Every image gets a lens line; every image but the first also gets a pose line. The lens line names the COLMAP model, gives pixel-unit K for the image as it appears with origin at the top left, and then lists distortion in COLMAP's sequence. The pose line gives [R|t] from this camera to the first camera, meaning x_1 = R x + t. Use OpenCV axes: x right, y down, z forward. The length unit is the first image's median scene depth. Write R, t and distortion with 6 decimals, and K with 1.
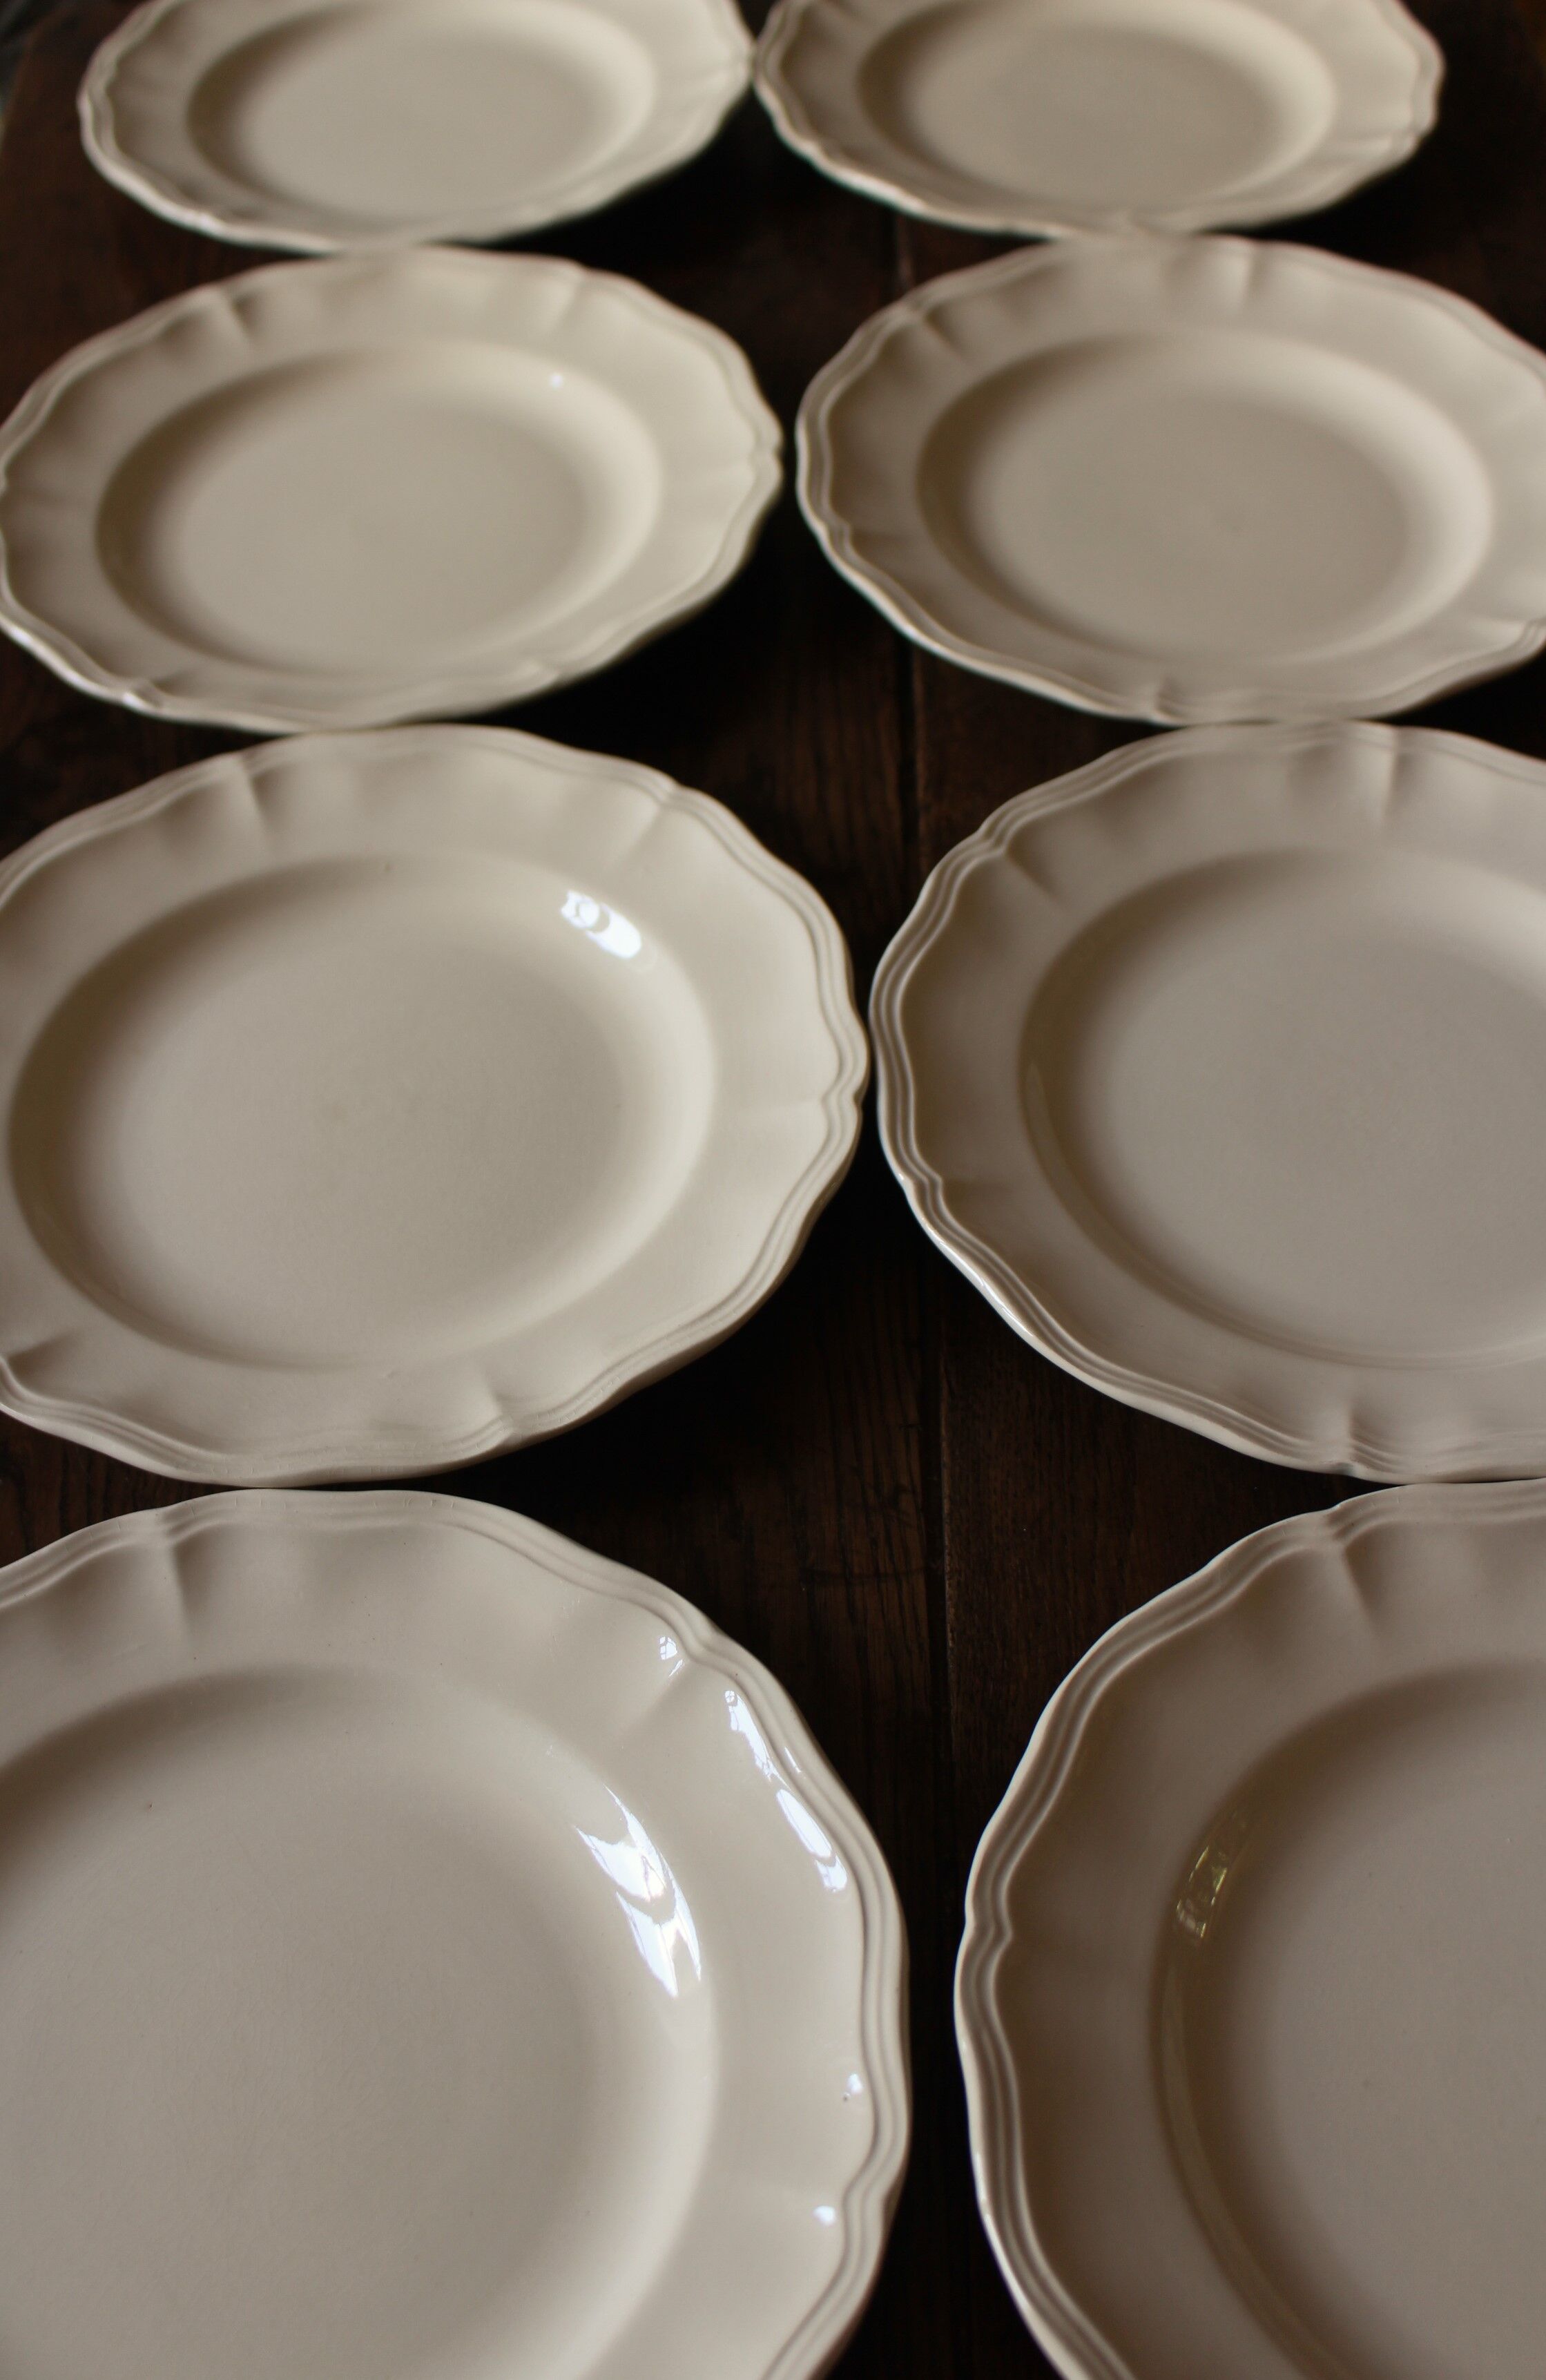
lens RADIAL K [[2644.7, 0, 773.0], [0, 2644.7, 1190.0], [0, 0, 1]] dist [-0.114364, 0.038954]
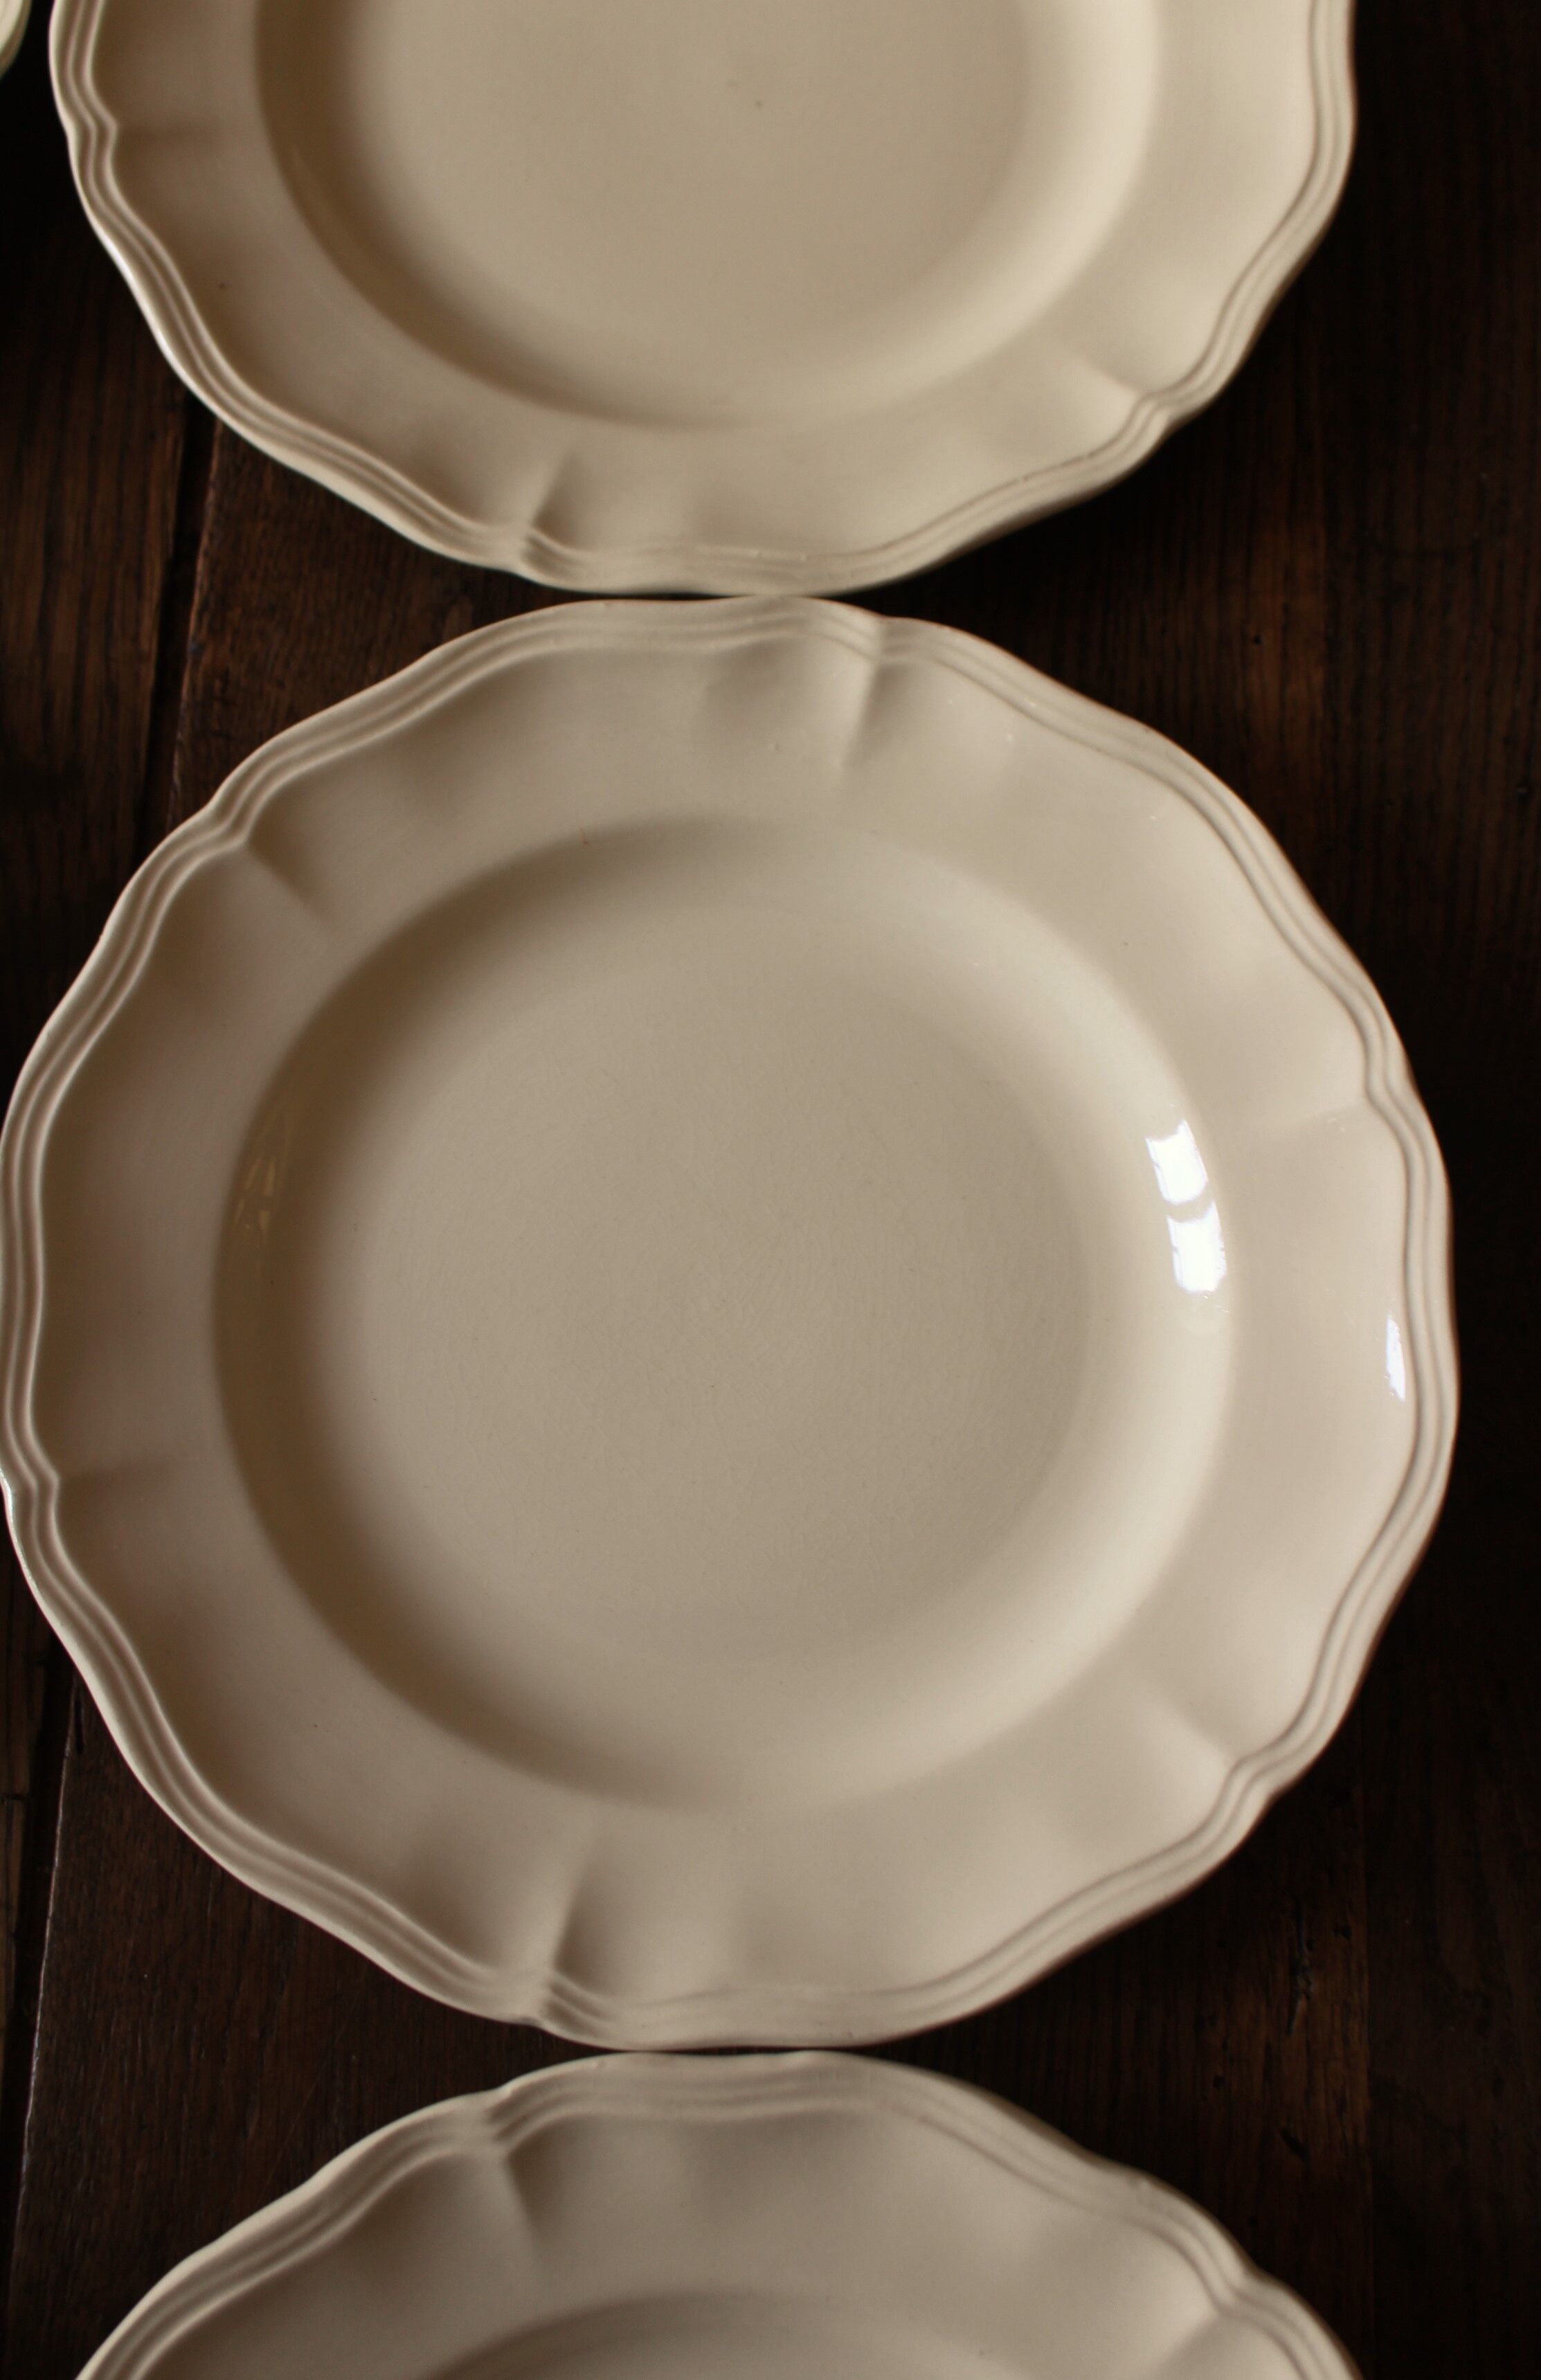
lens RADIAL K [[2645.0, 0, 770.5], [0, 2645.0, 1190.0], [0, 0, 1]] dist [-0.114364, 0.038954]
pose [[0.997839, 0.050227, 0.042357, 0.206803], [-0.063962, 0.890019, 0.451414, -0.376814], [-0.015026, -0.453148, 0.891309, 0.383296]]
